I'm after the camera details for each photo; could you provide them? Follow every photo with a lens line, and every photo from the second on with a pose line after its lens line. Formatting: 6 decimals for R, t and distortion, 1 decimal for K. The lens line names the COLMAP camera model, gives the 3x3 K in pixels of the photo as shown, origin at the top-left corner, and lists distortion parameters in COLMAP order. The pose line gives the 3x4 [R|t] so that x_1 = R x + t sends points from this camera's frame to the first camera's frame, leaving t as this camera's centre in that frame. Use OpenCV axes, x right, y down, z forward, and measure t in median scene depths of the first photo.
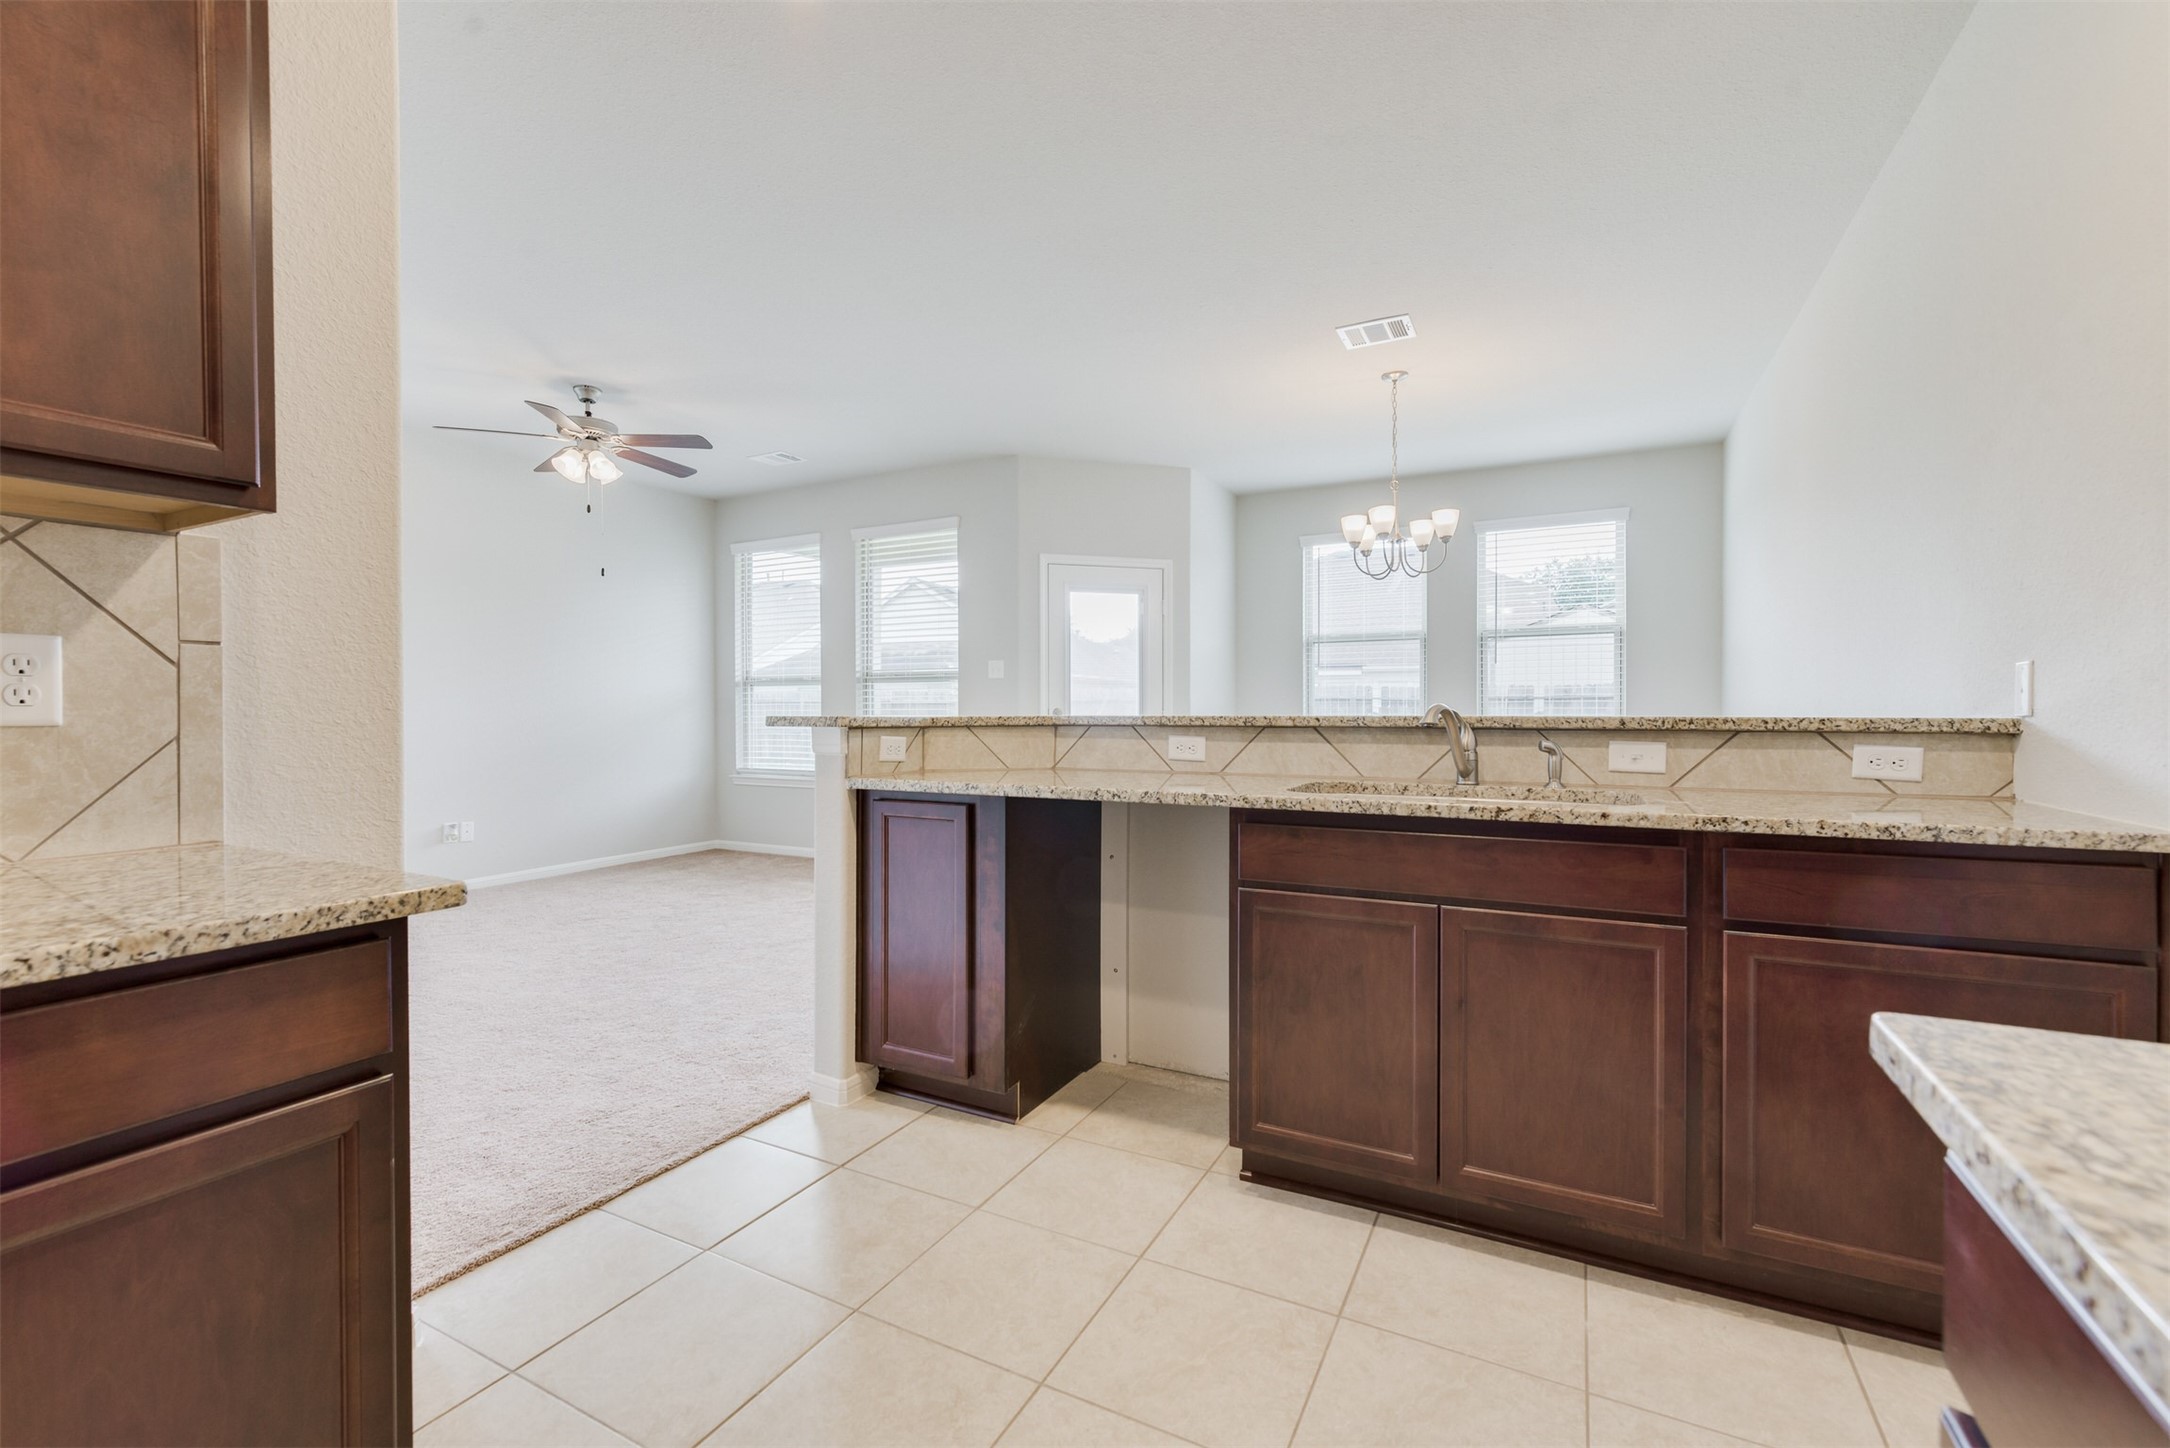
lens RADIAL K [[942.5, 0, 1071.3], [0, 942.5, 710.1], [0, 0, 1]] dist [0.001785, -0.000081]
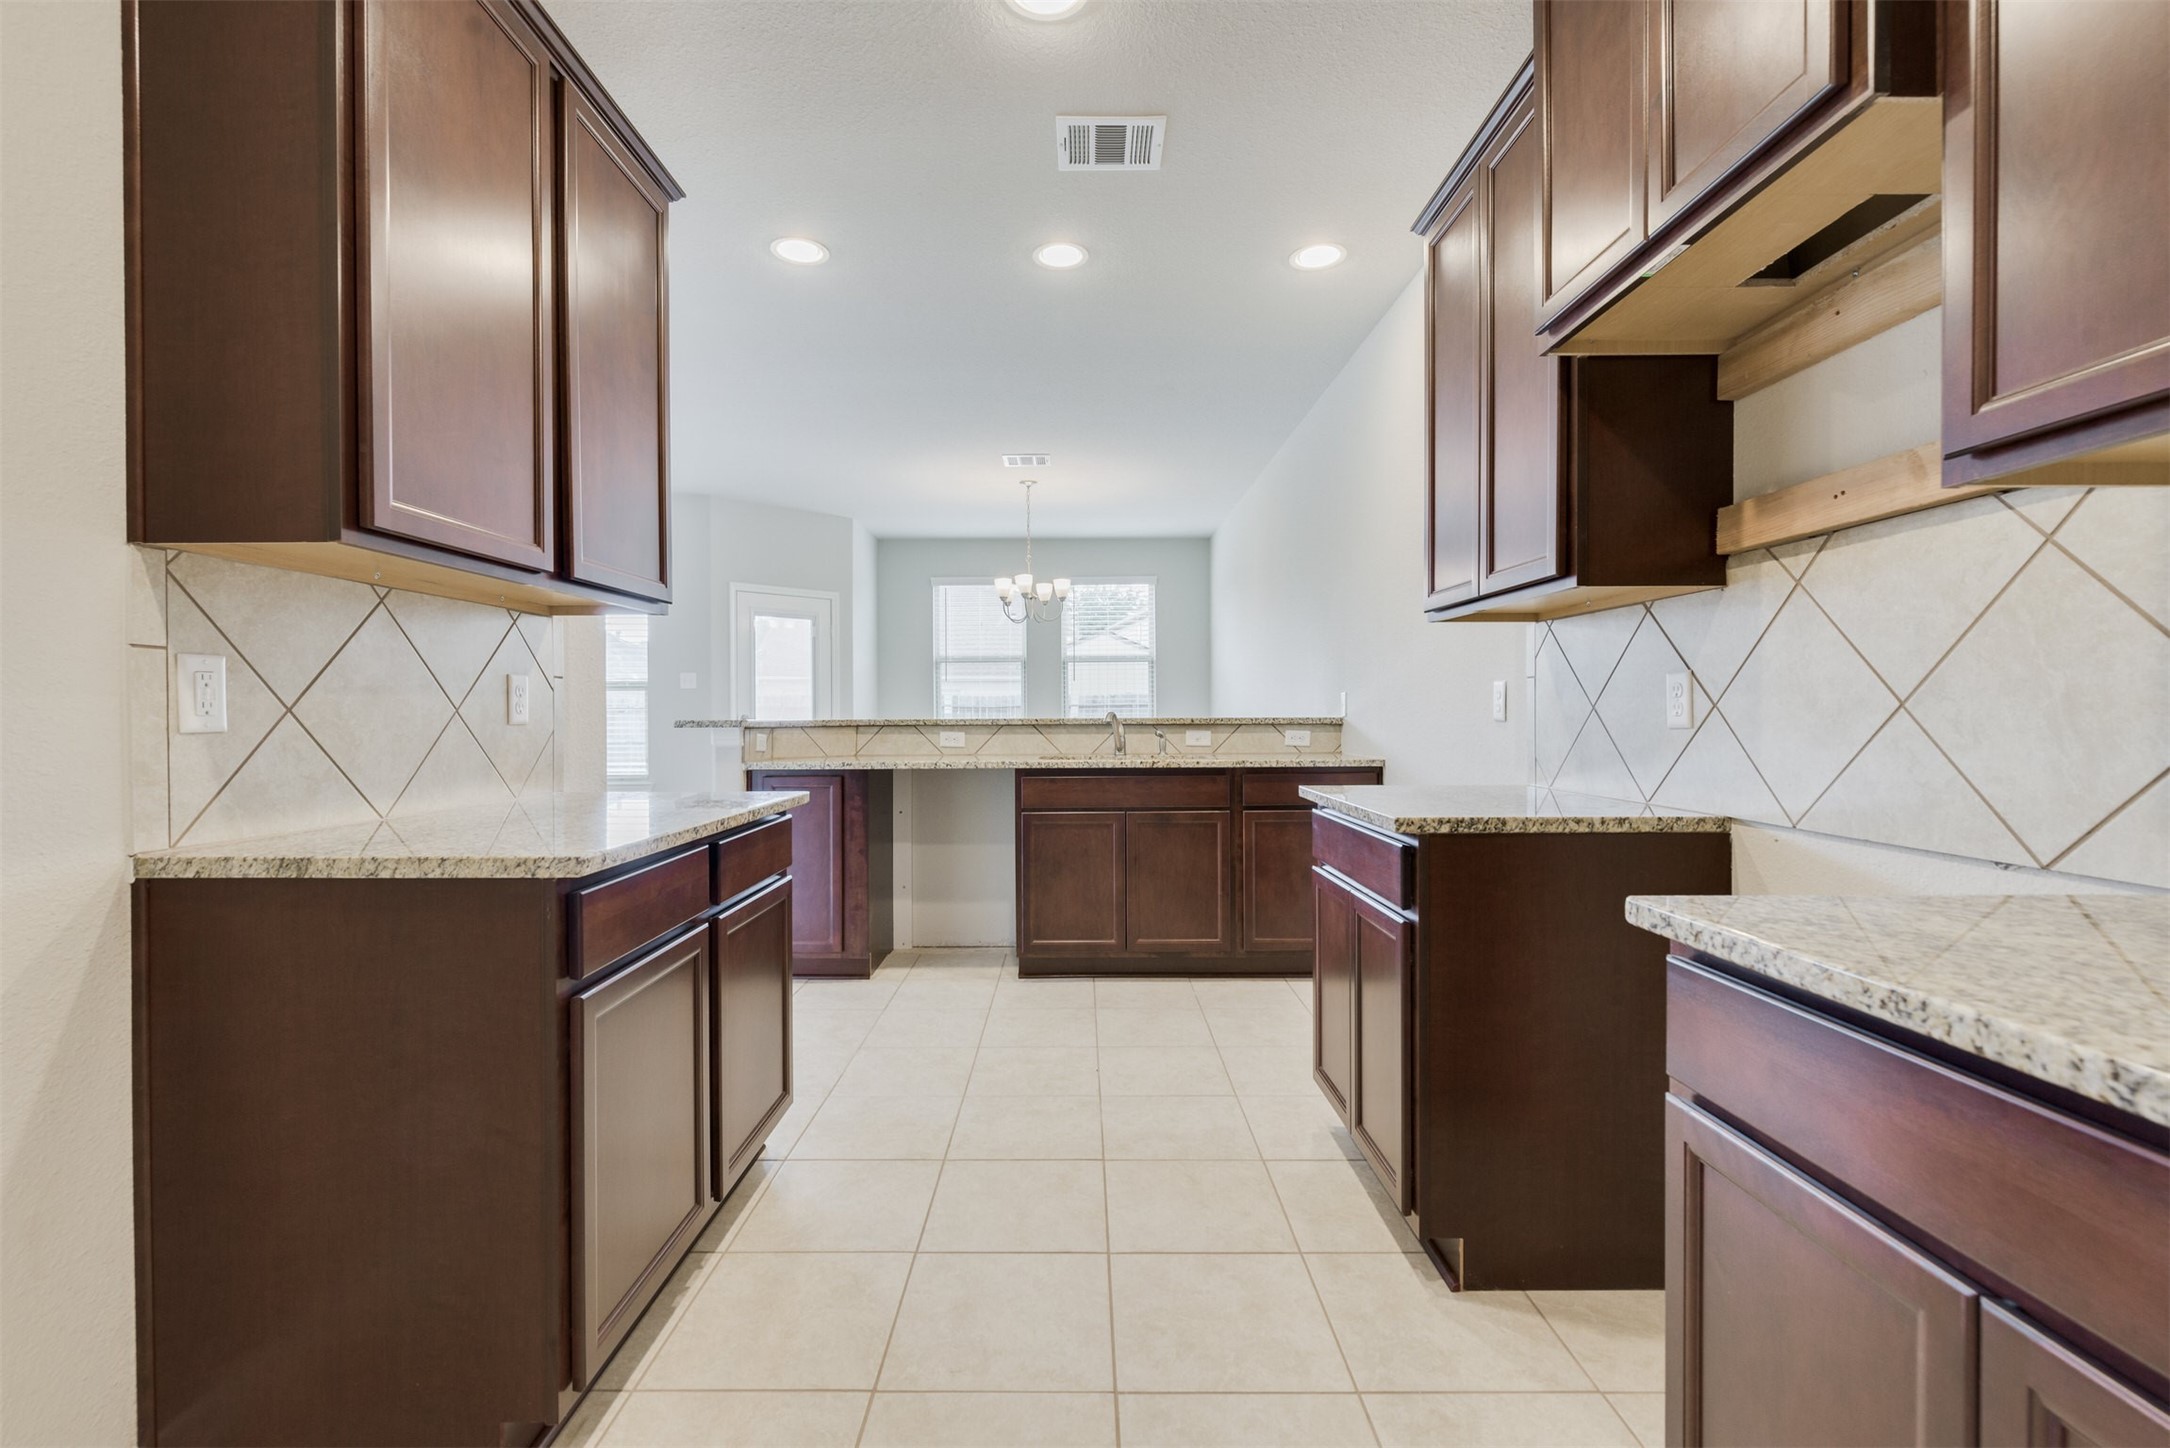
lens RADIAL K [[945.9, 0, 1071.1], [0, 945.9, 700.0], [0, 0, 1]] dist [0.000222, -0.000618]
pose [[0.884567, 0.004153, 0.466395, -0.433811], [0.003743, 0.999865, -0.016002, 0.000678], [-0.466399, 0.015901, 0.884432, -0.484500]]
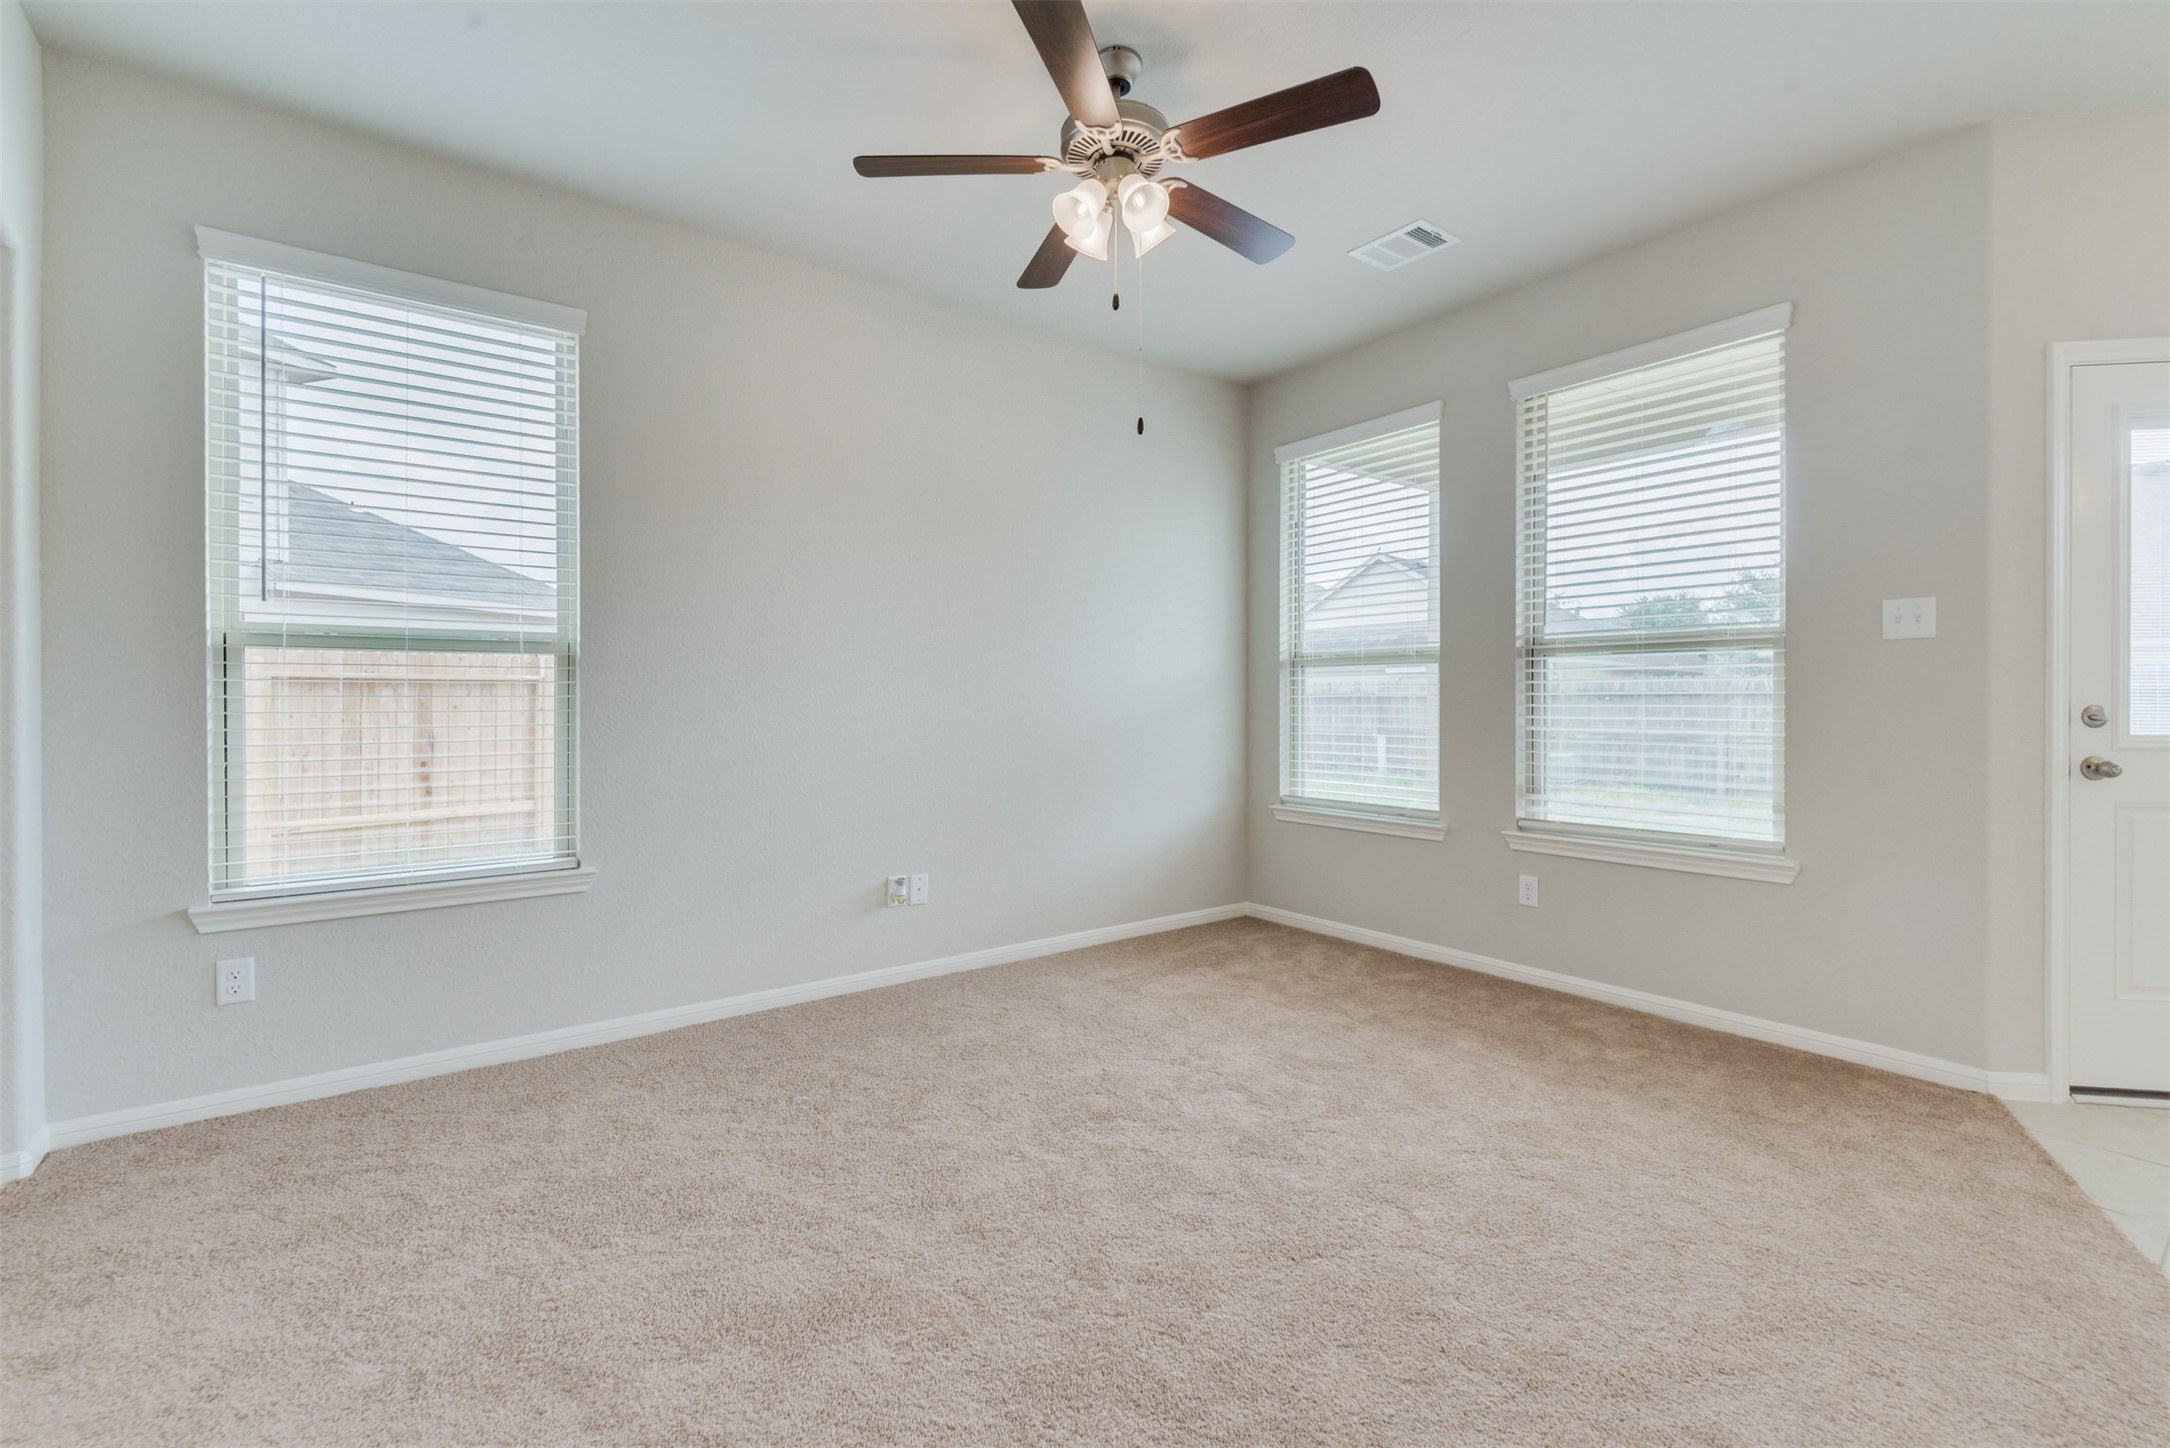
lens RADIAL K [[945.9, 0, 1071.1], [0, 945.9, 700.0], [0, 0, 1]] dist [0.000222, -0.000618]
pose [[0.905848, 0.002806, -0.423594, -0.538390], [-0.004627, 0.999984, -0.003269, -0.001515], [0.423578, 0.004921, 0.905846, 0.902743]]
